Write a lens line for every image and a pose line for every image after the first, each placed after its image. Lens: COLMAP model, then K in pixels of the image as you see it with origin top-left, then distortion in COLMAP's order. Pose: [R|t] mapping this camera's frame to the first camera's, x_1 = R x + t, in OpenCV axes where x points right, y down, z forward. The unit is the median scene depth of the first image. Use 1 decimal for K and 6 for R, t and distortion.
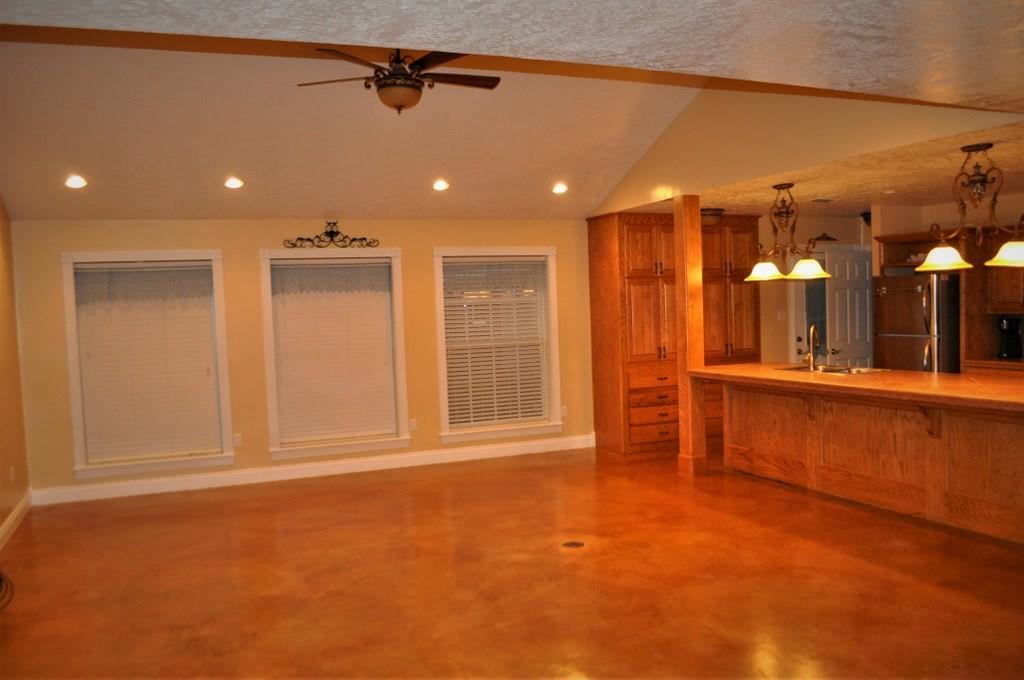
lens RADIAL K [[849.1, 0, 515.8], [0, 849.1, 336.8], [0, 0, 1]] dist [-0.069001, 0.011965]
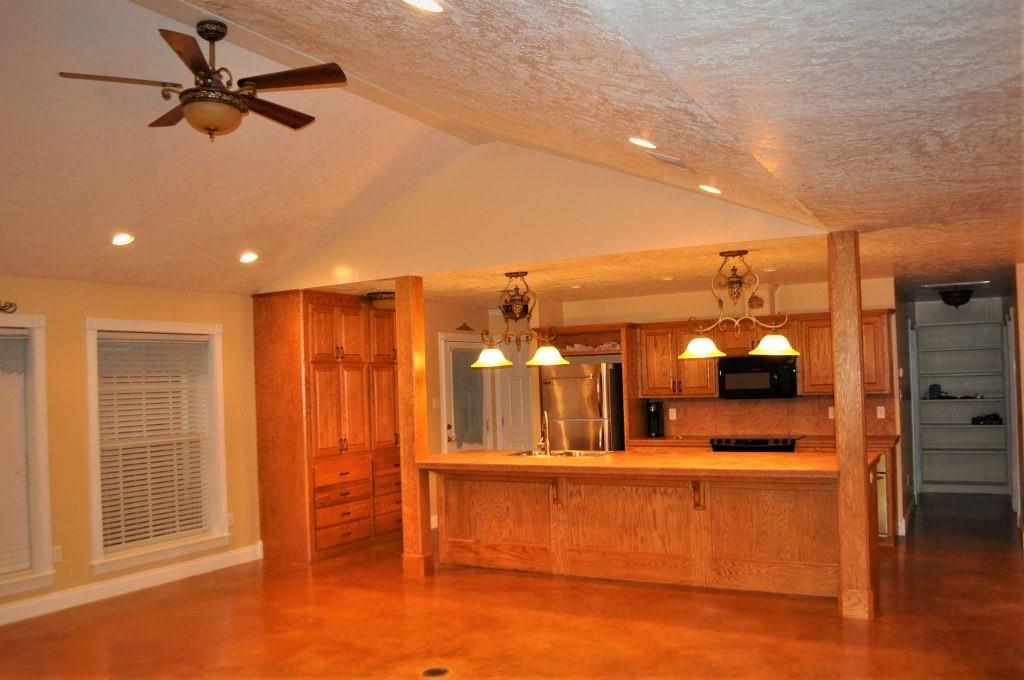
lens RADIAL K [[849.1, 0, 514.2], [0, 849.1, 344.9], [0, 0, 1]] dist [-0.069001, 0.011965]
pose [[0.789544, 0.031858, 0.612867, -0.287606], [0.028952, 0.995606, -0.089051, -0.002707], [-0.613011, 0.088054, 0.785152, 0.190540]]
